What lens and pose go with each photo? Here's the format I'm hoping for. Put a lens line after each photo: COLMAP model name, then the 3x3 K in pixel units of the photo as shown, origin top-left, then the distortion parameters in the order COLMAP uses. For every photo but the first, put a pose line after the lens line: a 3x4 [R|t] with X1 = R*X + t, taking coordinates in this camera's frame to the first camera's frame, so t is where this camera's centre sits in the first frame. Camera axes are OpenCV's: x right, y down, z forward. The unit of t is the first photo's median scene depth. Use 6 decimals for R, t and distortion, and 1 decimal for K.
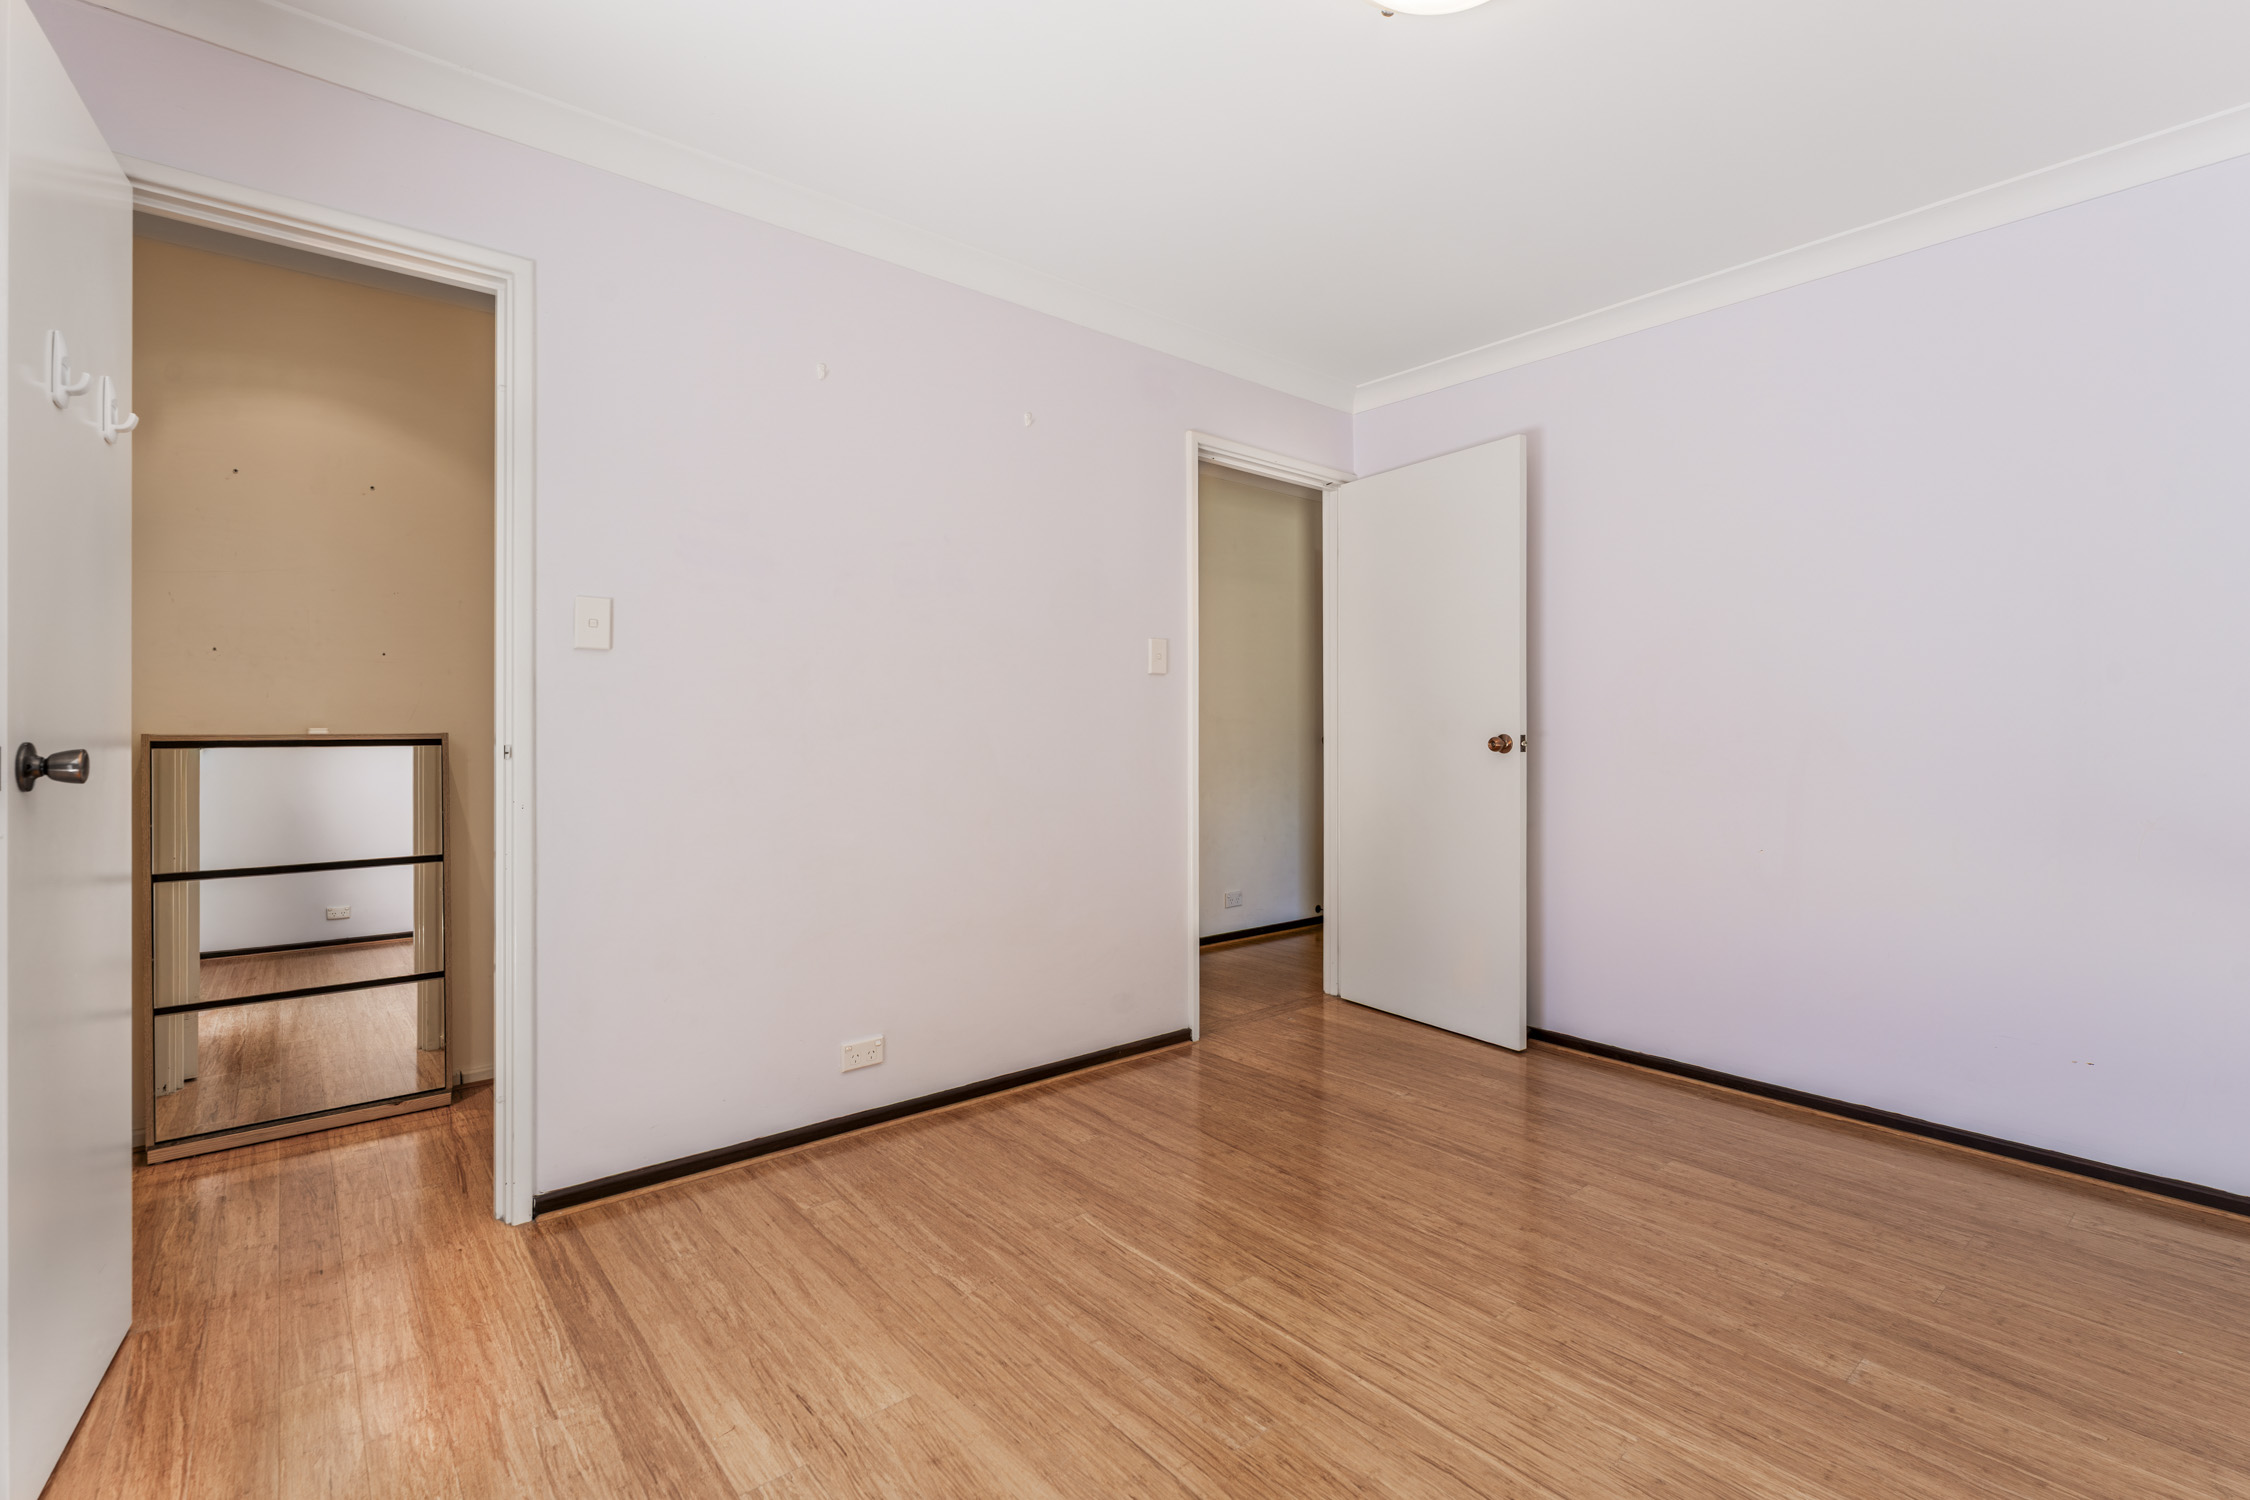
lens RADIAL K [[1023.5, 0, 1123.7], [0, 1023.5, 746.3], [0, 0, 1]] dist [-0.001532, -0.000136]
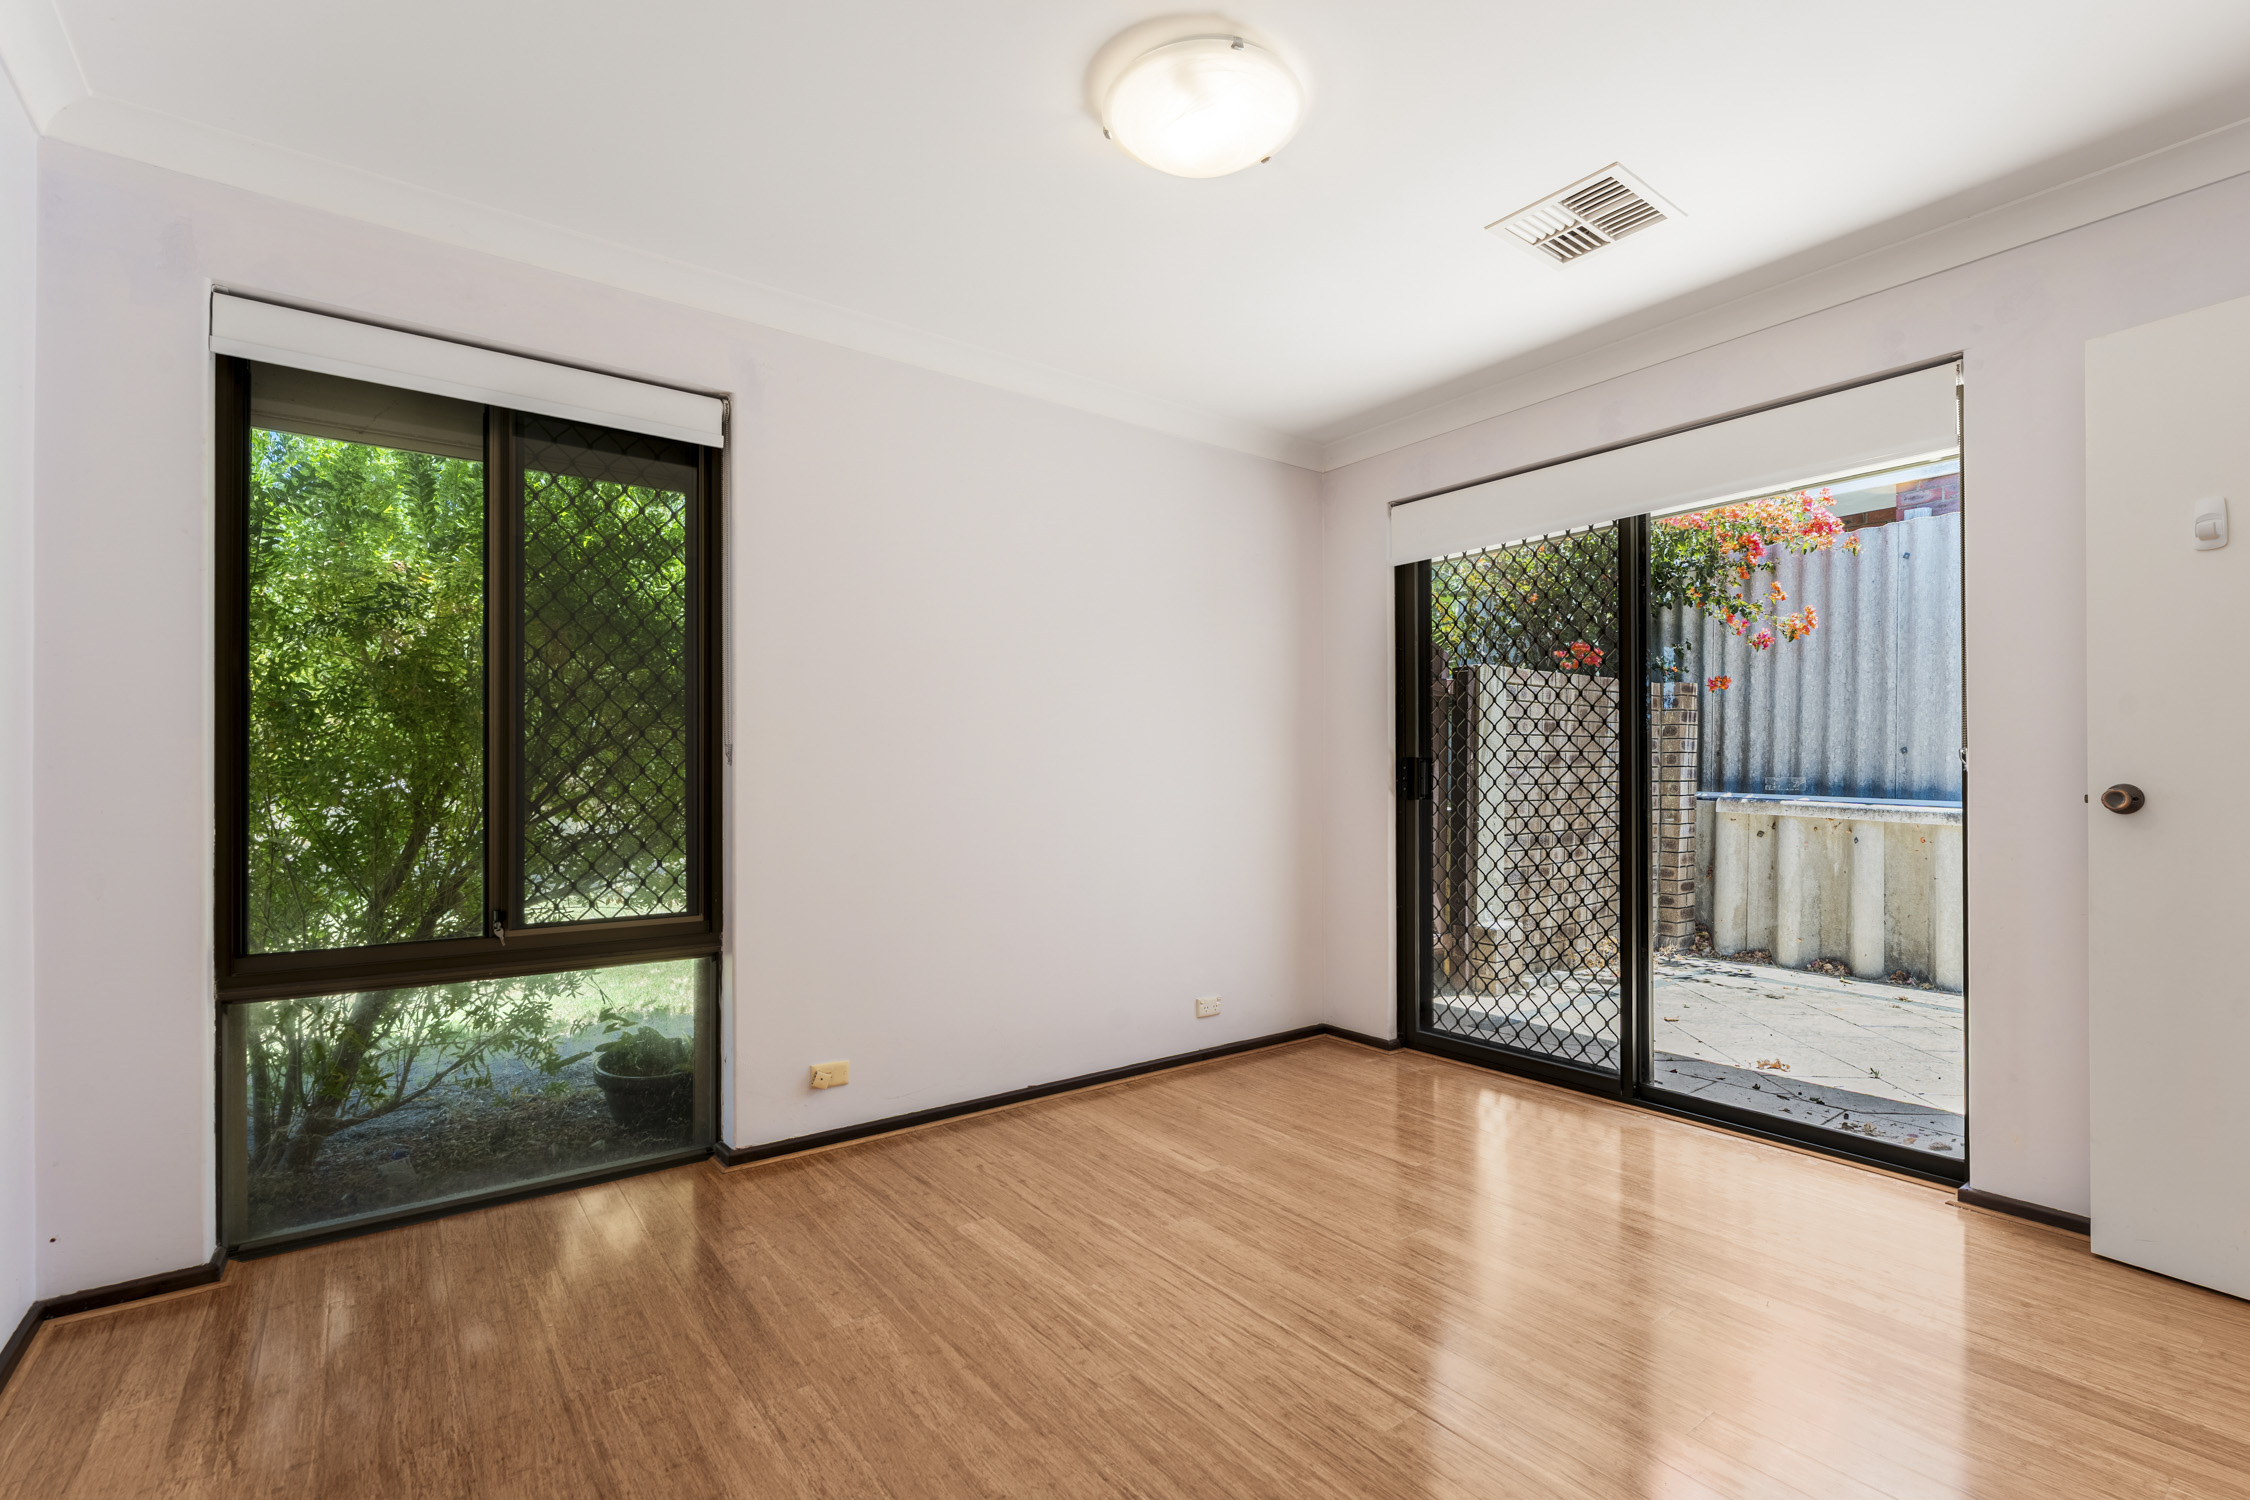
lens RADIAL K [[1023.5, 0, 1127.3], [0, 1023.5, 765.6], [0, 0, 1]] dist [-0.001532, -0.000136]
pose [[-0.998694, 0.000879, 0.051082, 0.312784], [0.000815, 0.999999, -0.001274, -0.026201], [-0.051083, -0.001231, -0.998694, 1.966965]]
